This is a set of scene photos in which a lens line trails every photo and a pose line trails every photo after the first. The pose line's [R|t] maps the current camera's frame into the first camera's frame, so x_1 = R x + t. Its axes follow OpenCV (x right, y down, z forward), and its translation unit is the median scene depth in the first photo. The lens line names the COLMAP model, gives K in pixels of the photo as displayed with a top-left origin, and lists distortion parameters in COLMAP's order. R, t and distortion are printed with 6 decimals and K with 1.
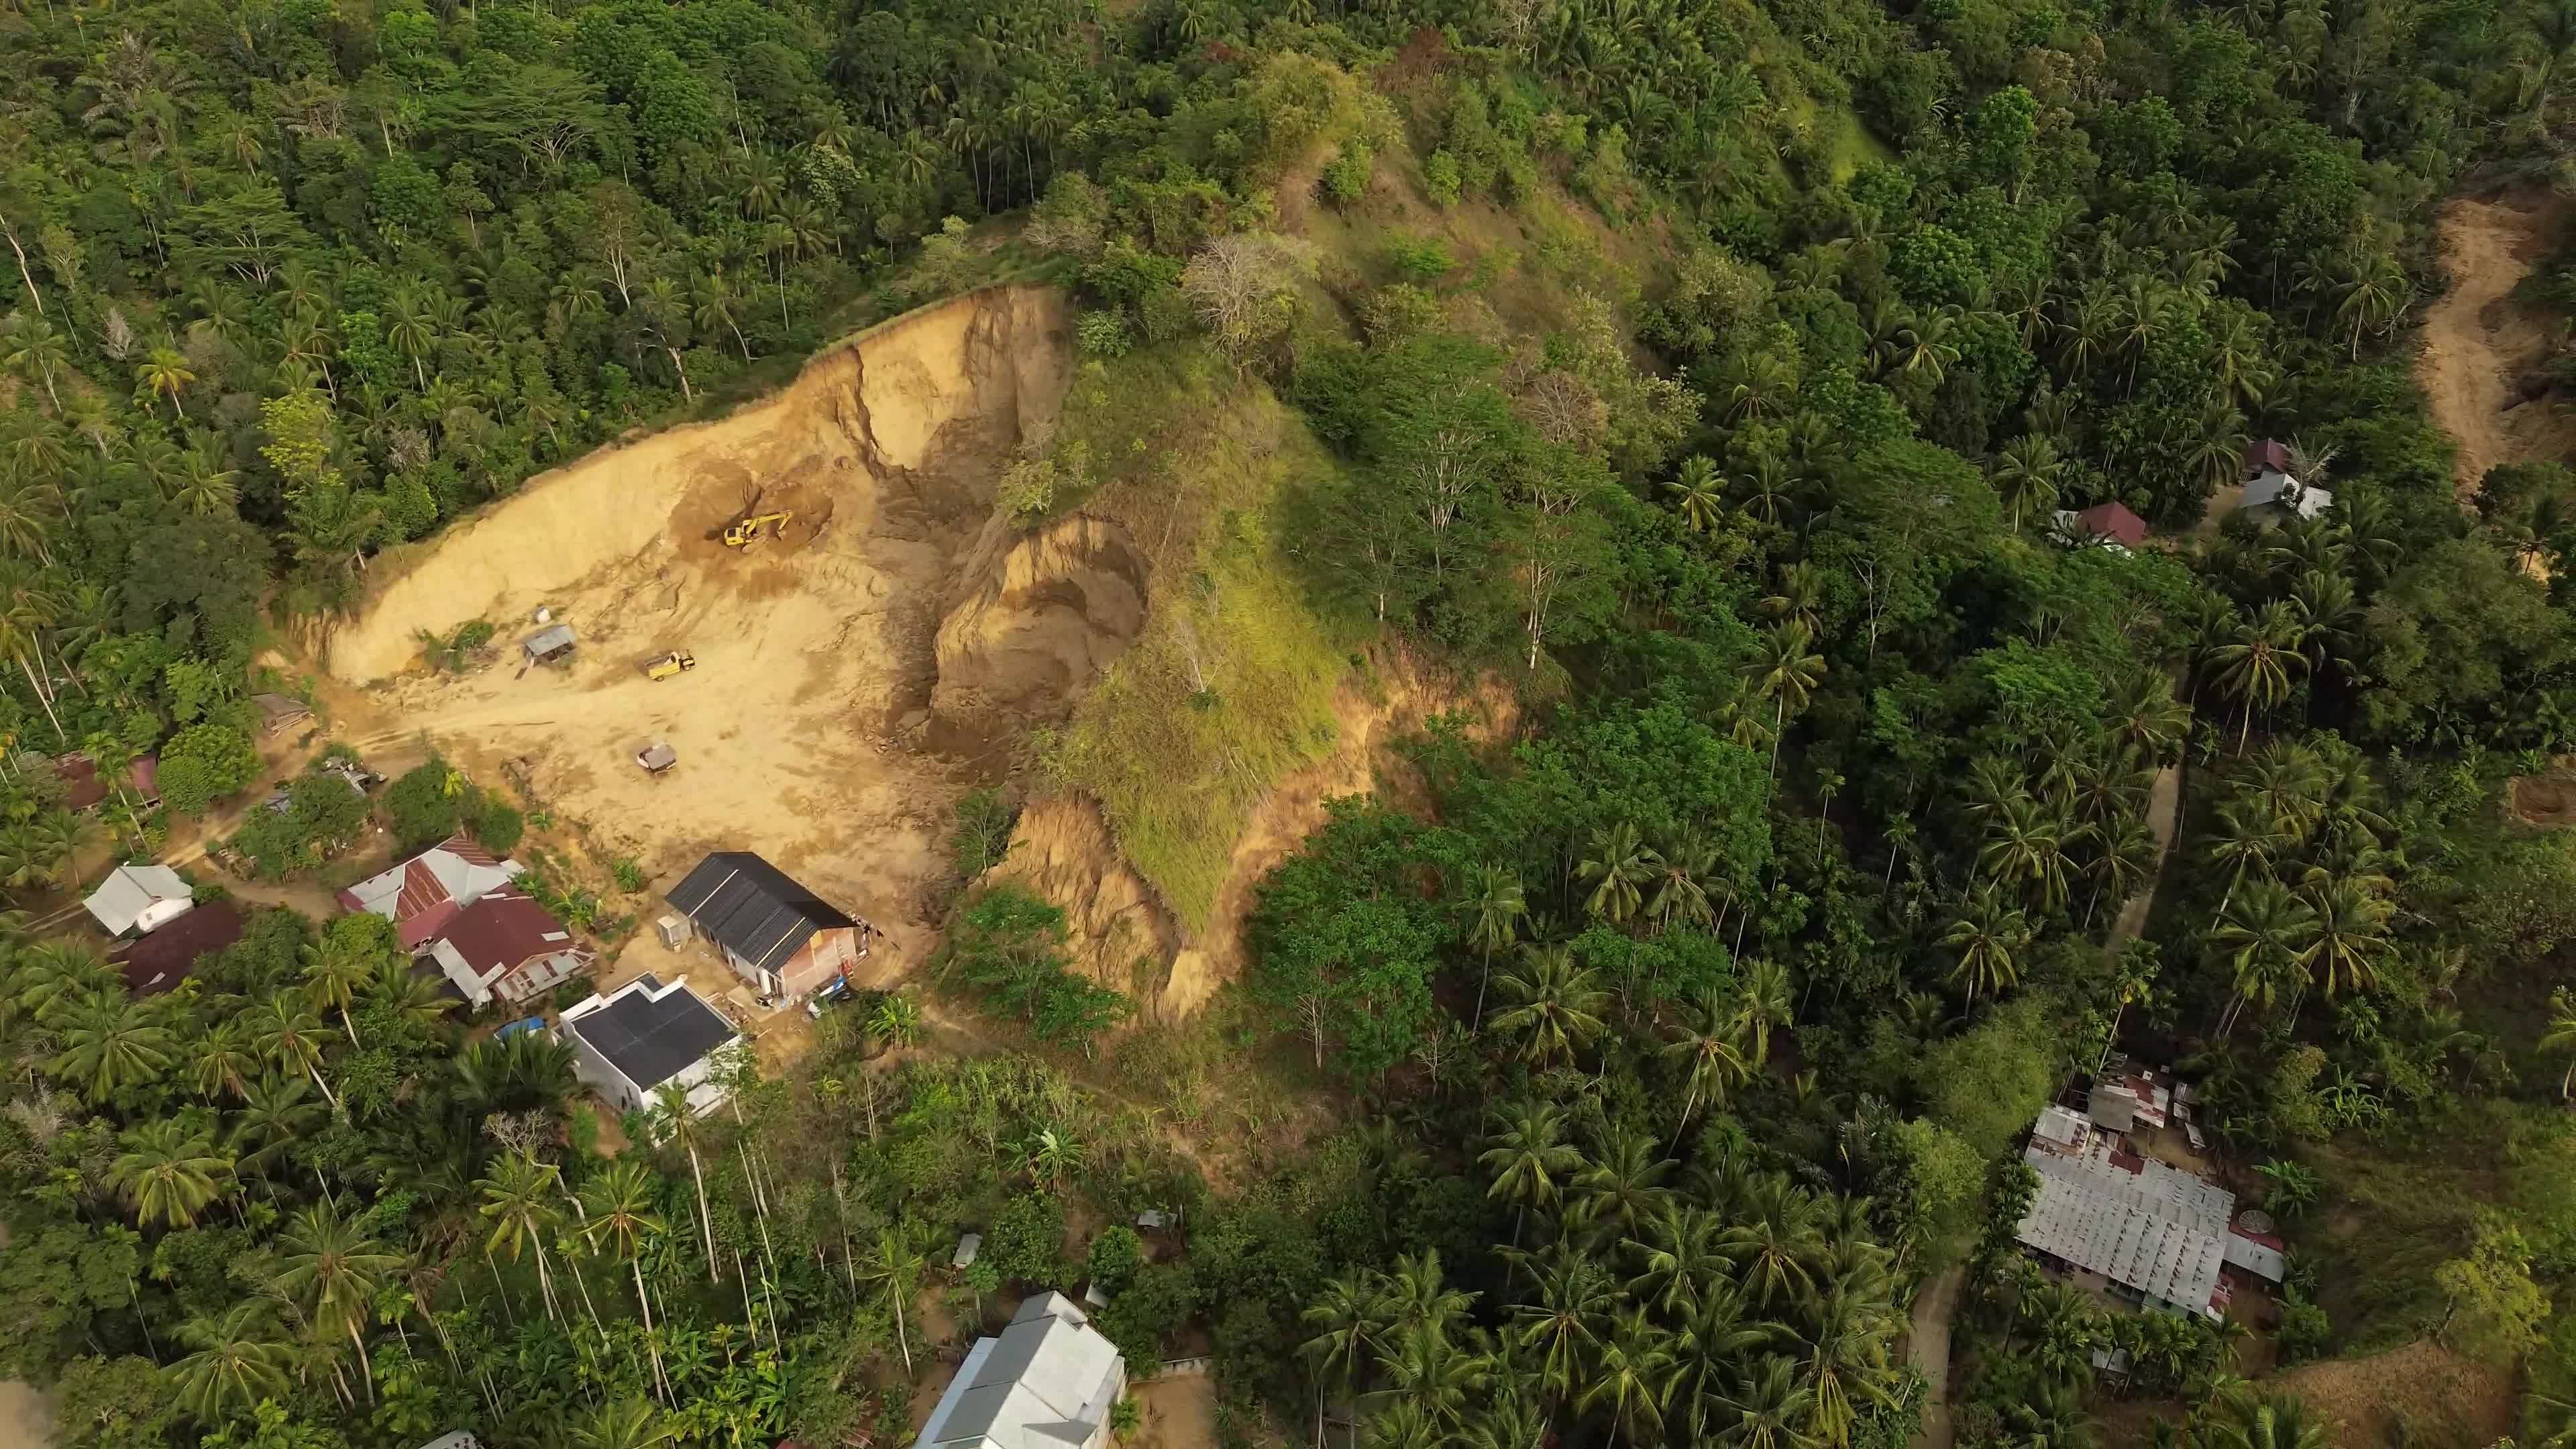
lens RADIAL K [[1899.8, 0, 1285.2], [0, 1899.8, 720.8], [0, 0, 1]] dist [0.076031, -0.076727]
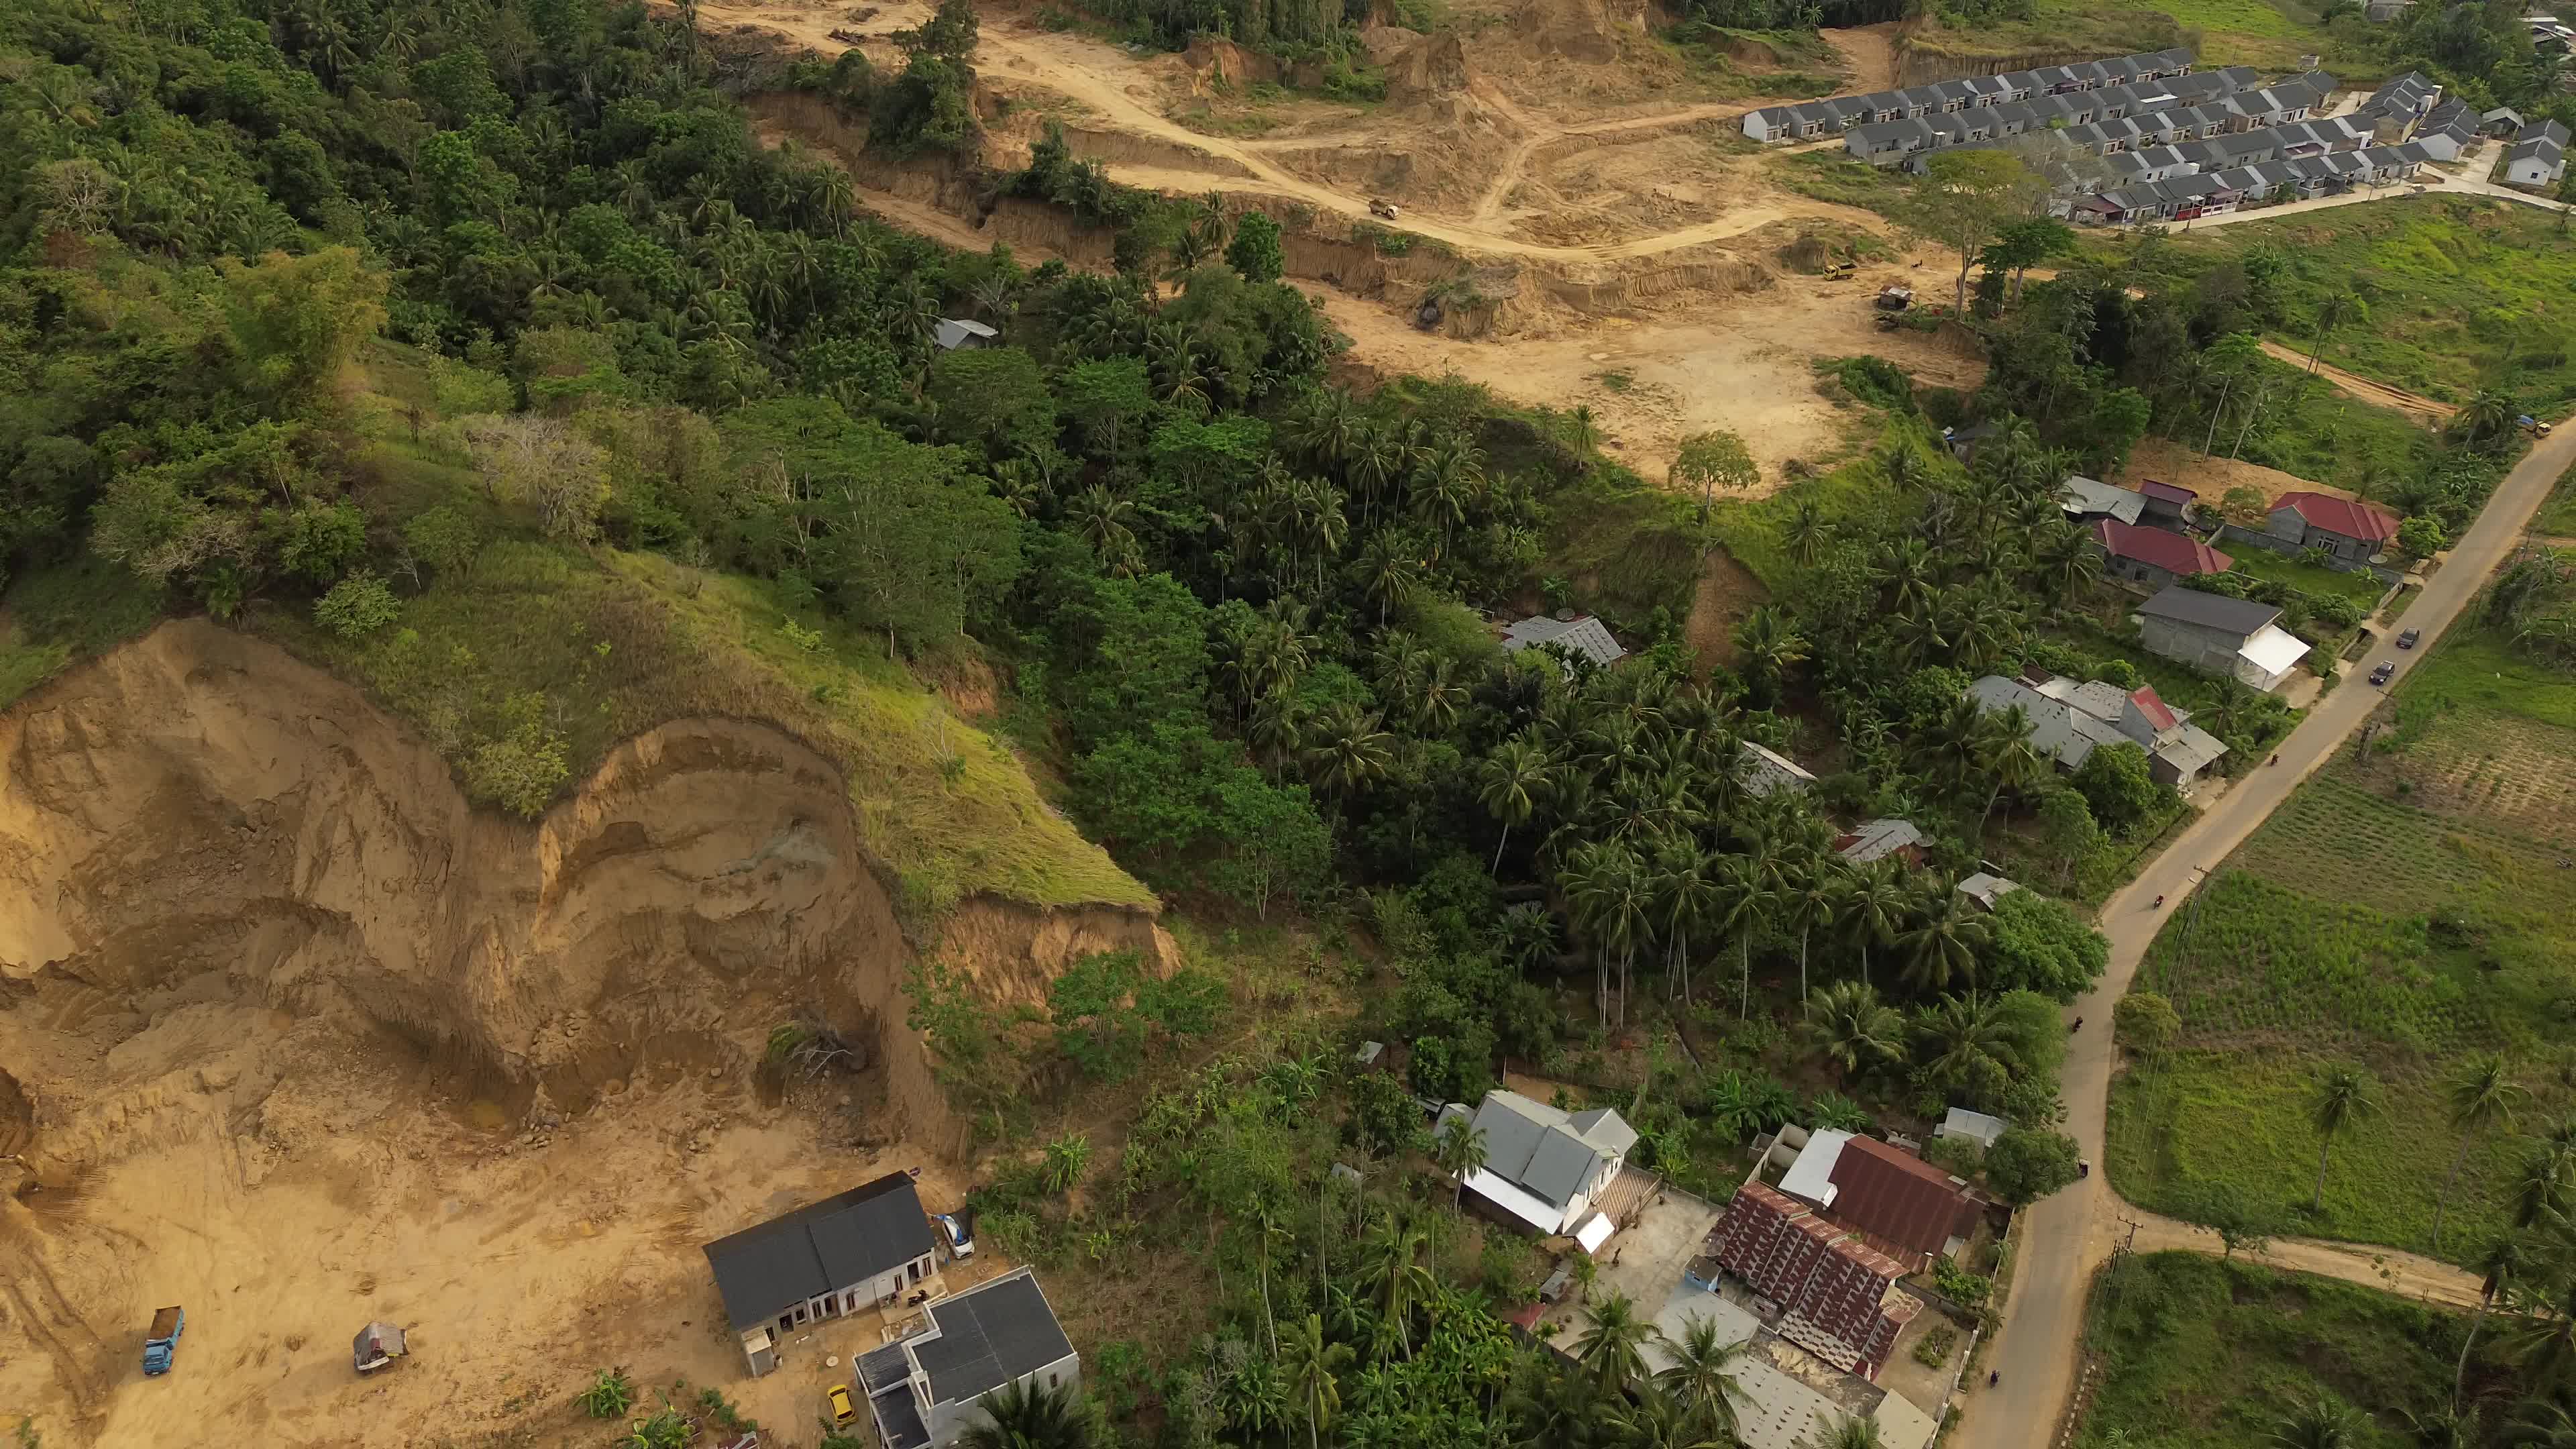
lens RADIAL K [[1902.7, 0, 1283.7], [0, 1902.7, 715.6], [0, 0, 1]] dist [0.062316, -0.055587]
pose [[0.322249, -0.512788, 0.795741, -0.612197], [0.524969, 0.796291, 0.300547, -0.192328], [-0.787758, 0.320889, 0.525802, 0.238648]]
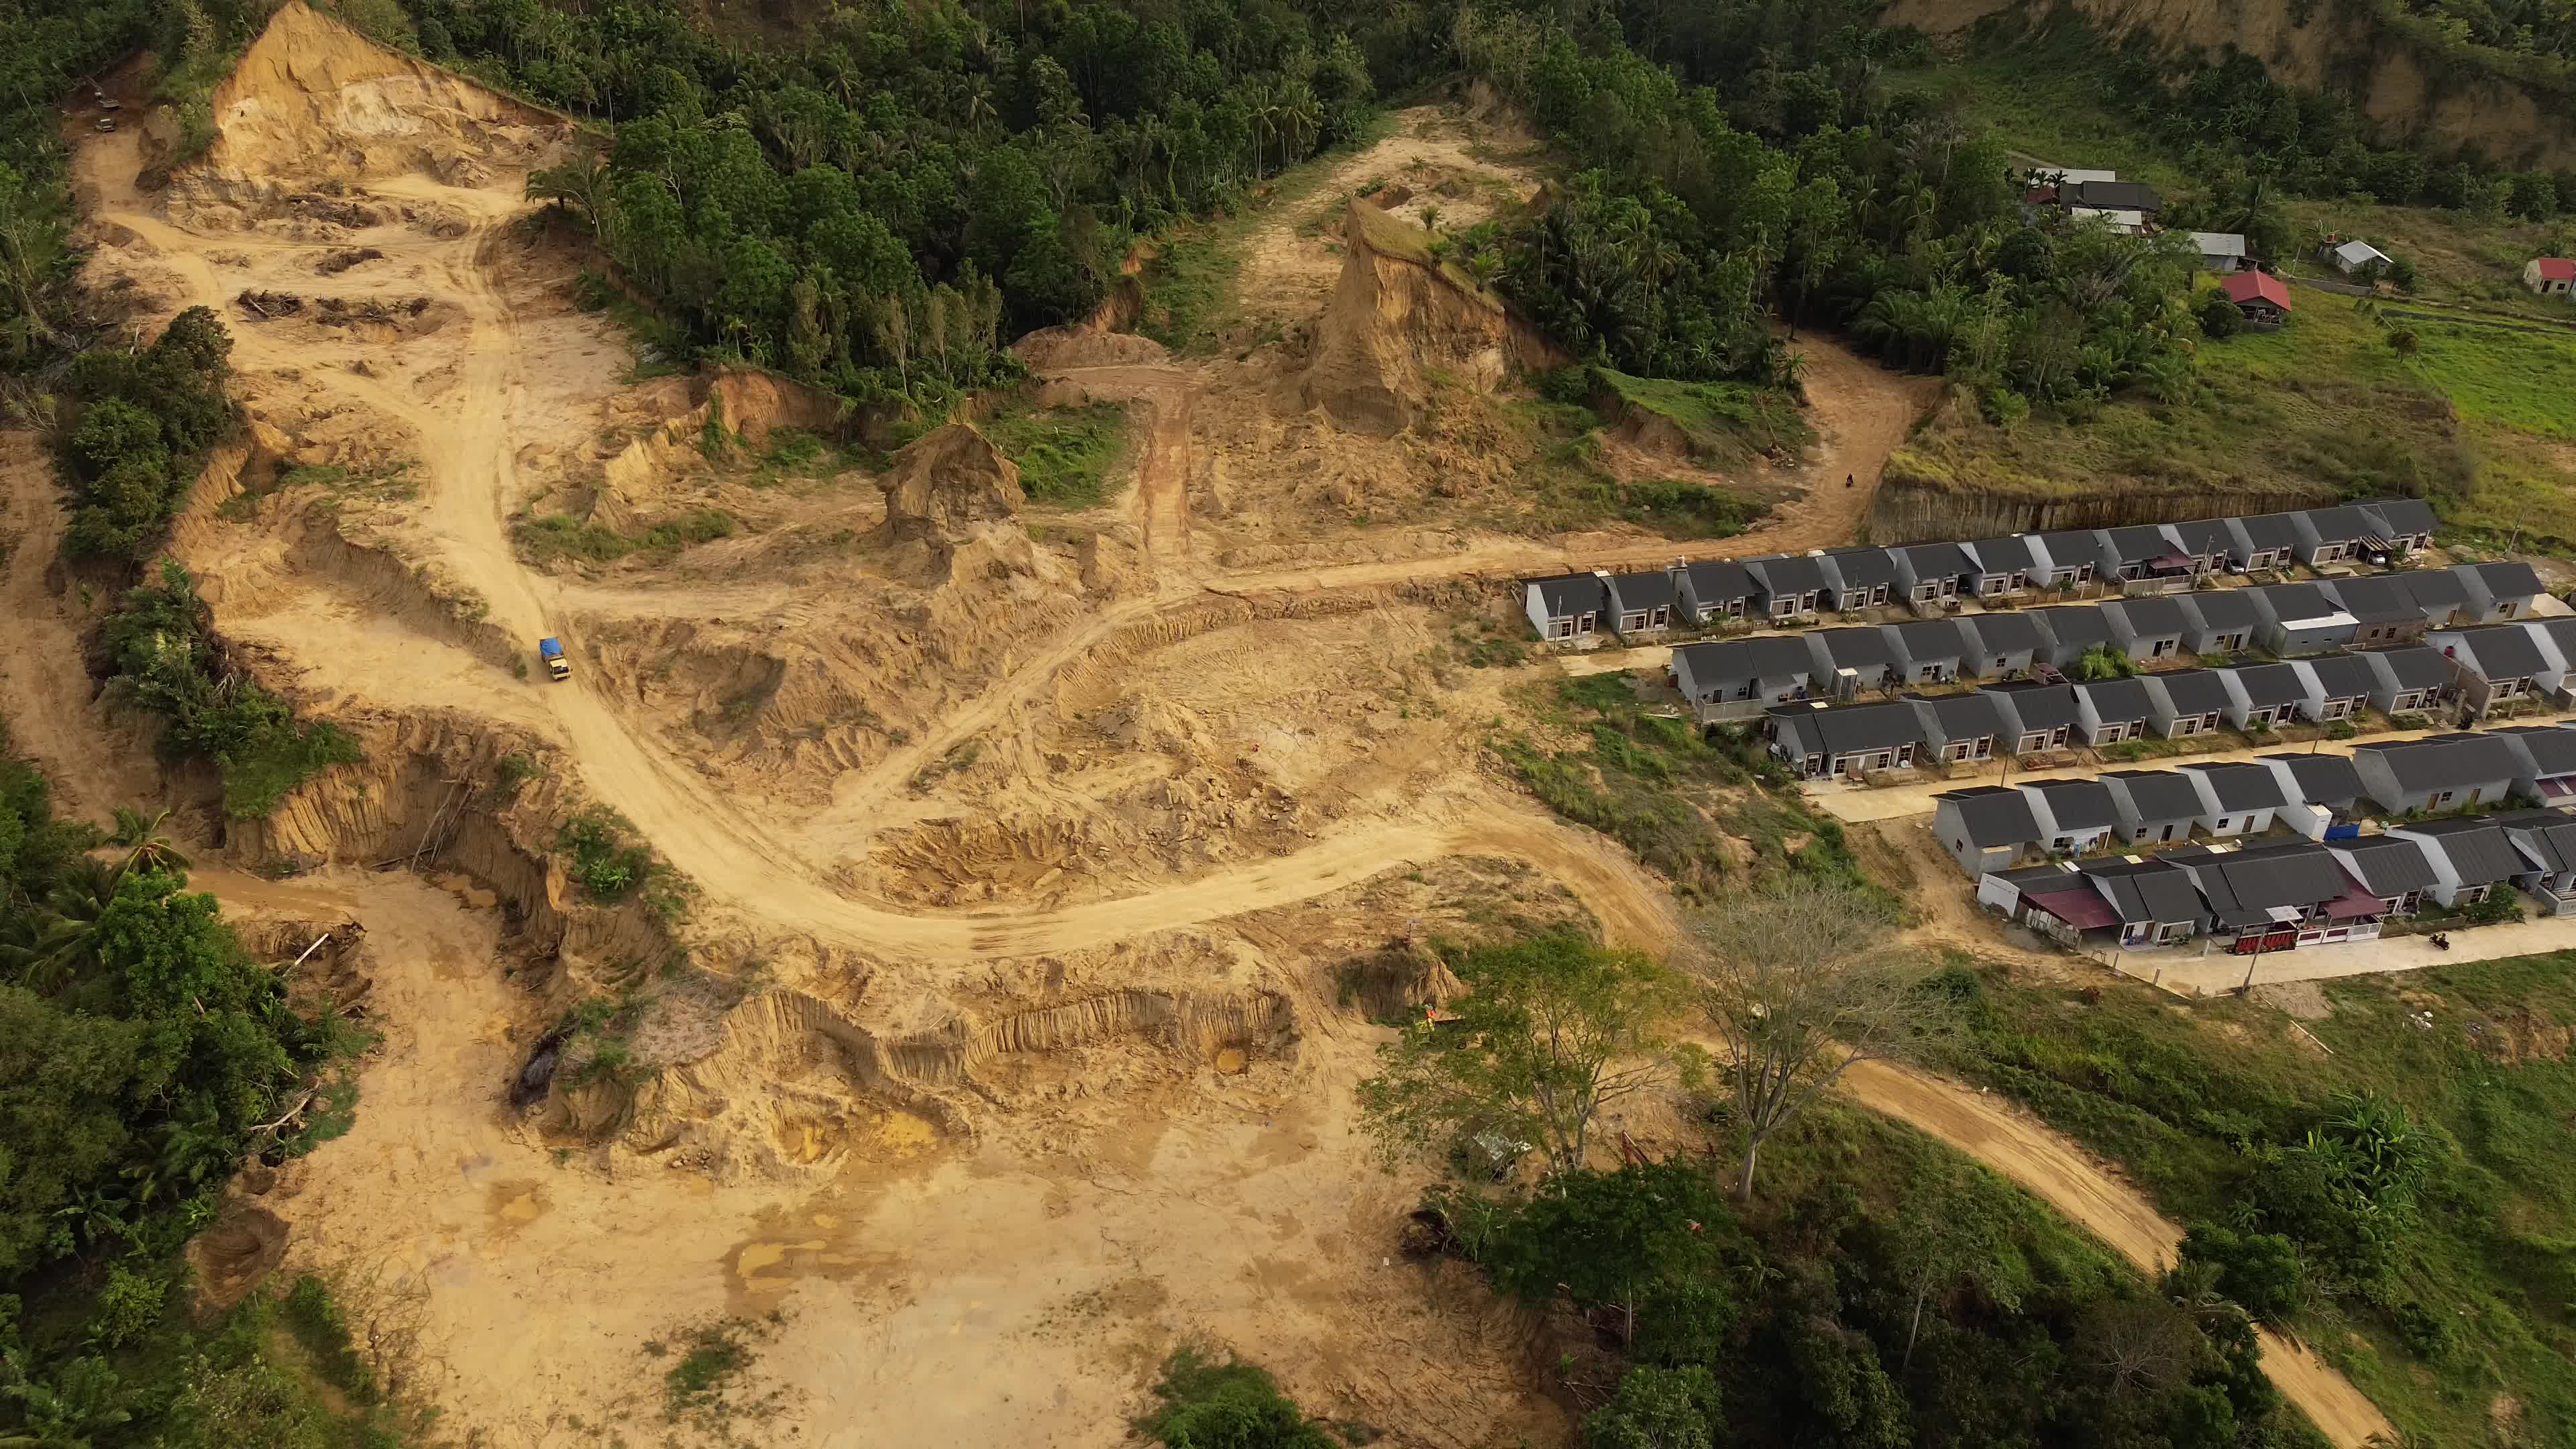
lens RADIAL K [[1899.8, 0, 1285.2], [0, 1899.8, 720.8], [0, 0, 1]] dist [0.076031, -0.076727]
pose [[0.532485, -0.444608, 0.720266, 0.323312], [0.468305, 0.863582, 0.186860, -0.073904], [-0.705088, 0.237804, 0.668057, 0.091592]]
